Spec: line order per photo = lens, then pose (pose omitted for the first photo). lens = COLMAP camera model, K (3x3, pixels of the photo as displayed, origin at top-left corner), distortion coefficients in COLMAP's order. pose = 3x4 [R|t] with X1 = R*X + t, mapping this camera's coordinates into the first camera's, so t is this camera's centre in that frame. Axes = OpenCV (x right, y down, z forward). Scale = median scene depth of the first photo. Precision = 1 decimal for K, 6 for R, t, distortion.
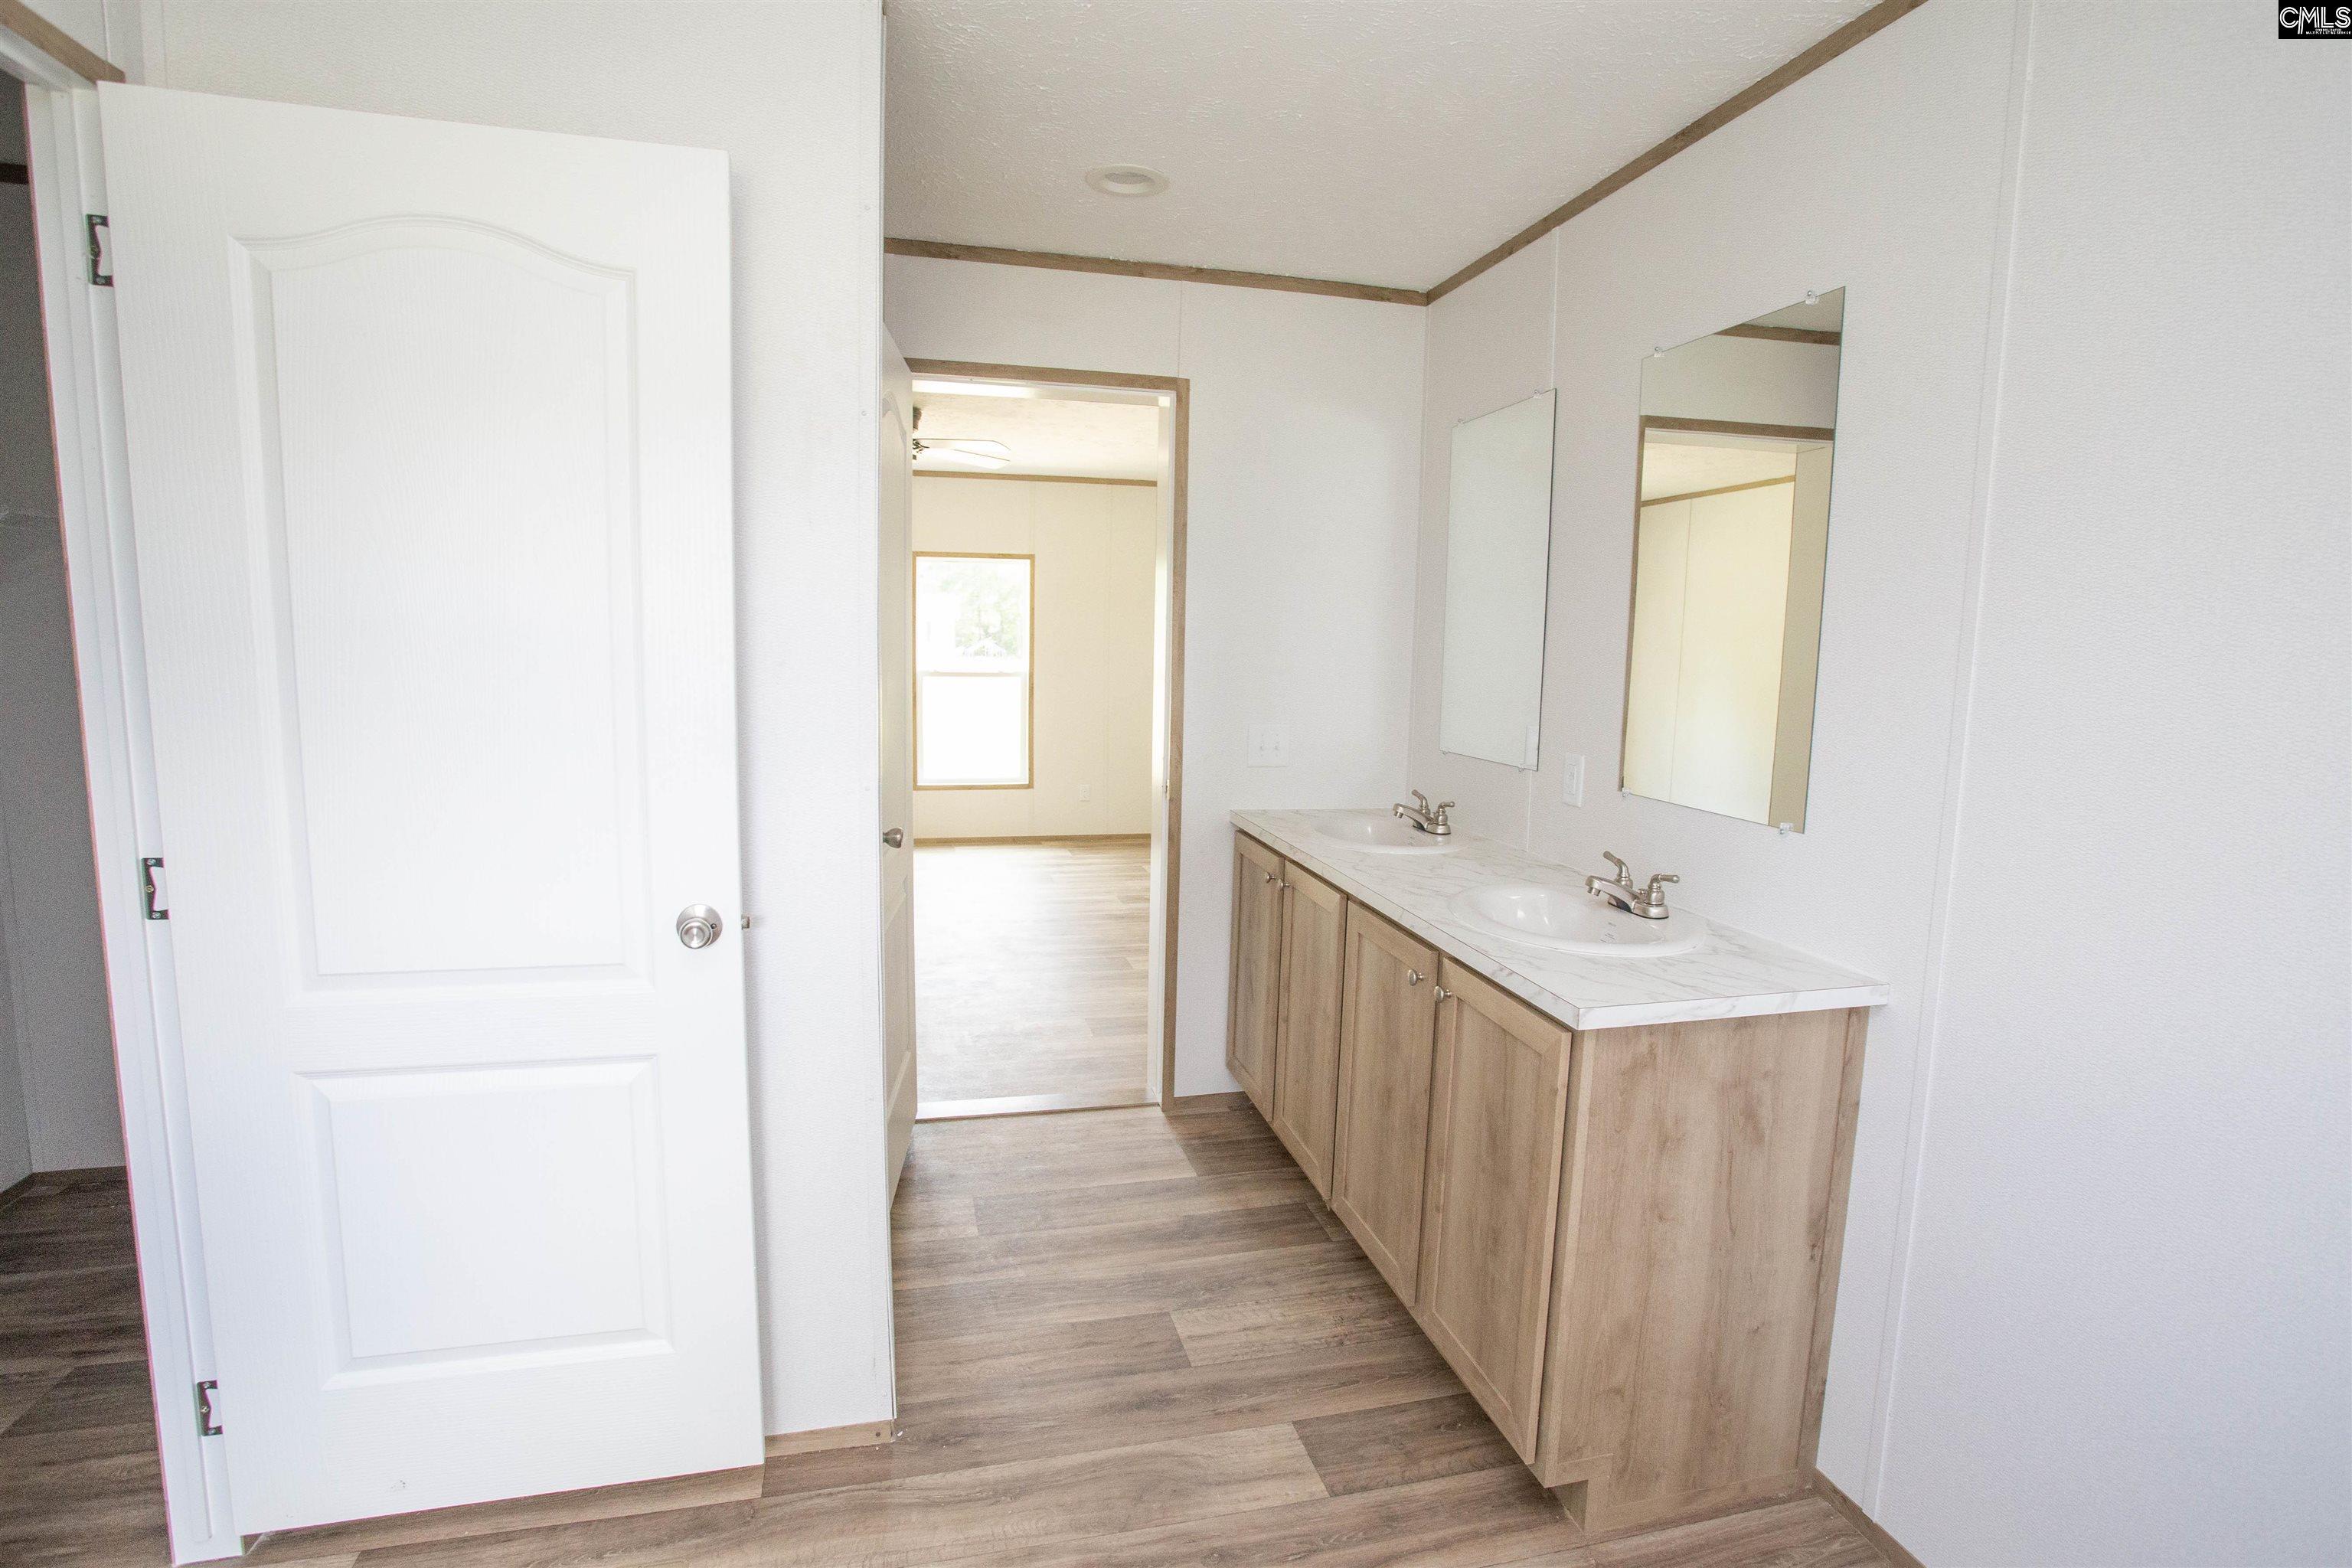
lens RADIAL K [[1170.5, 0, 1178.4], [0, 1170.5, 794.6], [0, 0, 1]] dist [-0.052639, 0.020338]
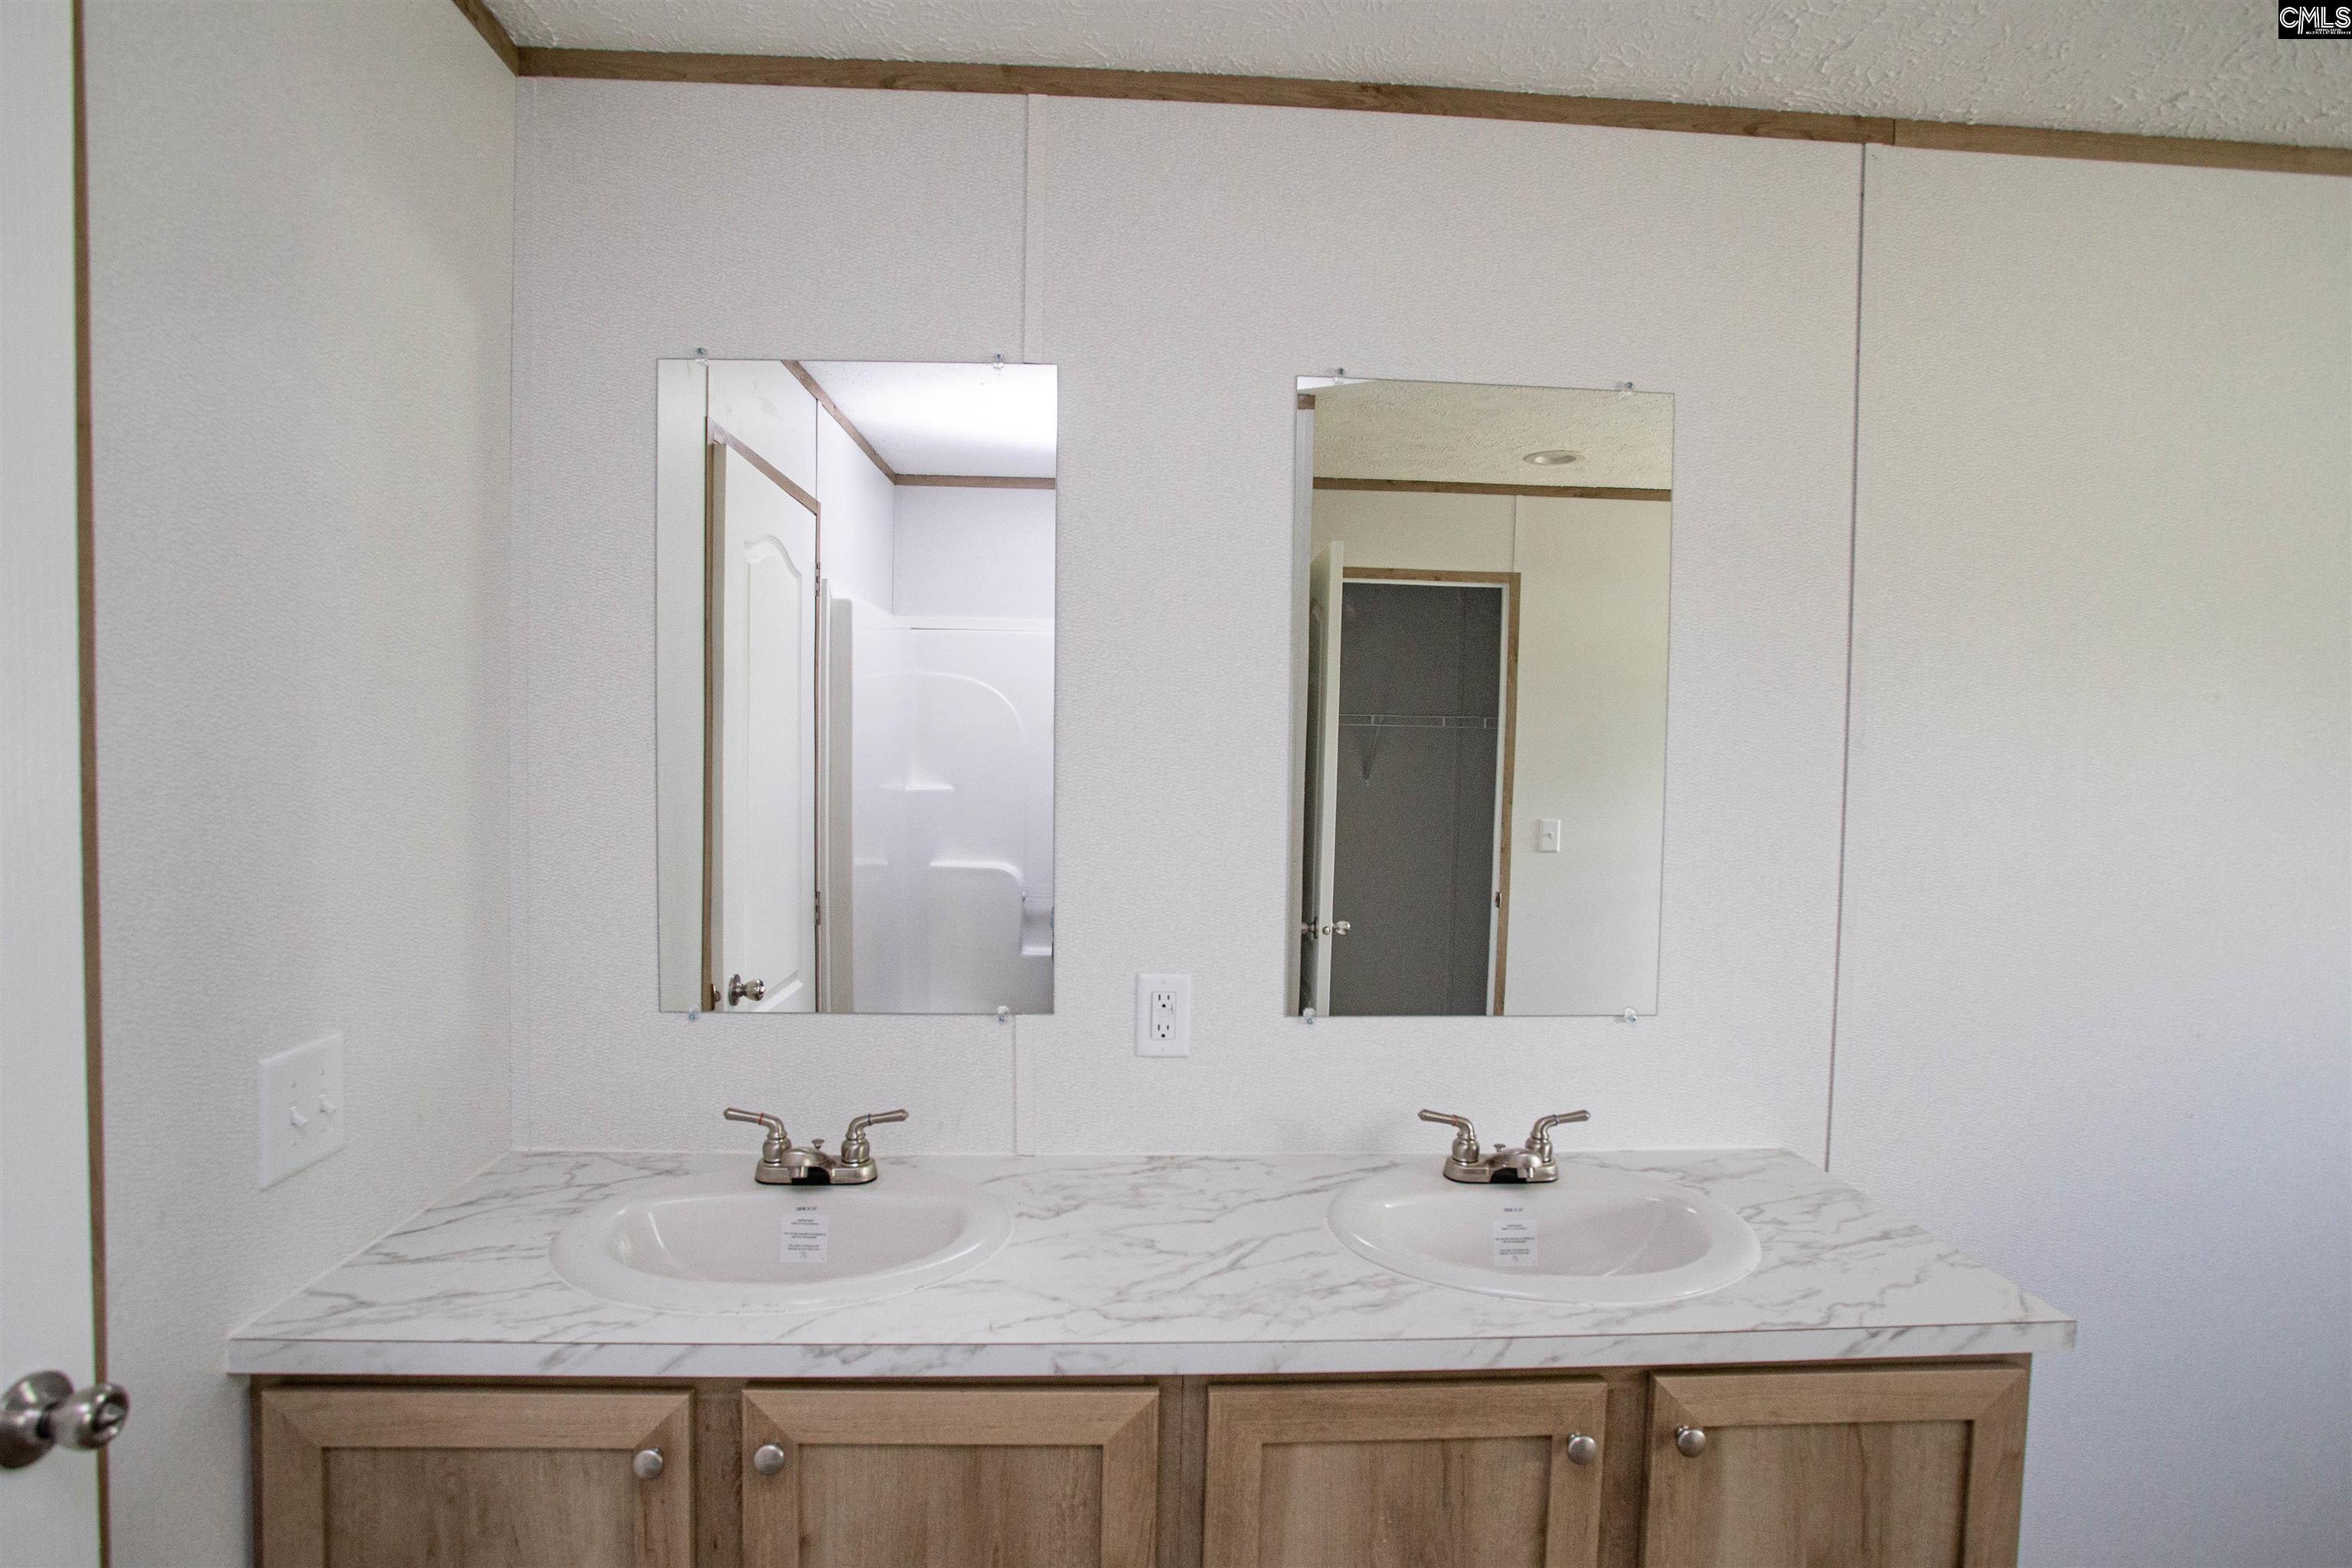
lens RADIAL K [[1170.5, 0, 1229.6], [0, 1170.5, 843.7], [0, 0, 1]] dist [-0.052639, 0.020338]
pose [[0.171575, -0.070850, 0.982620, -0.337849], [0.116988, 0.991819, 0.051086, -0.168533], [-0.978200, 0.106189, 0.178460, 1.088961]]
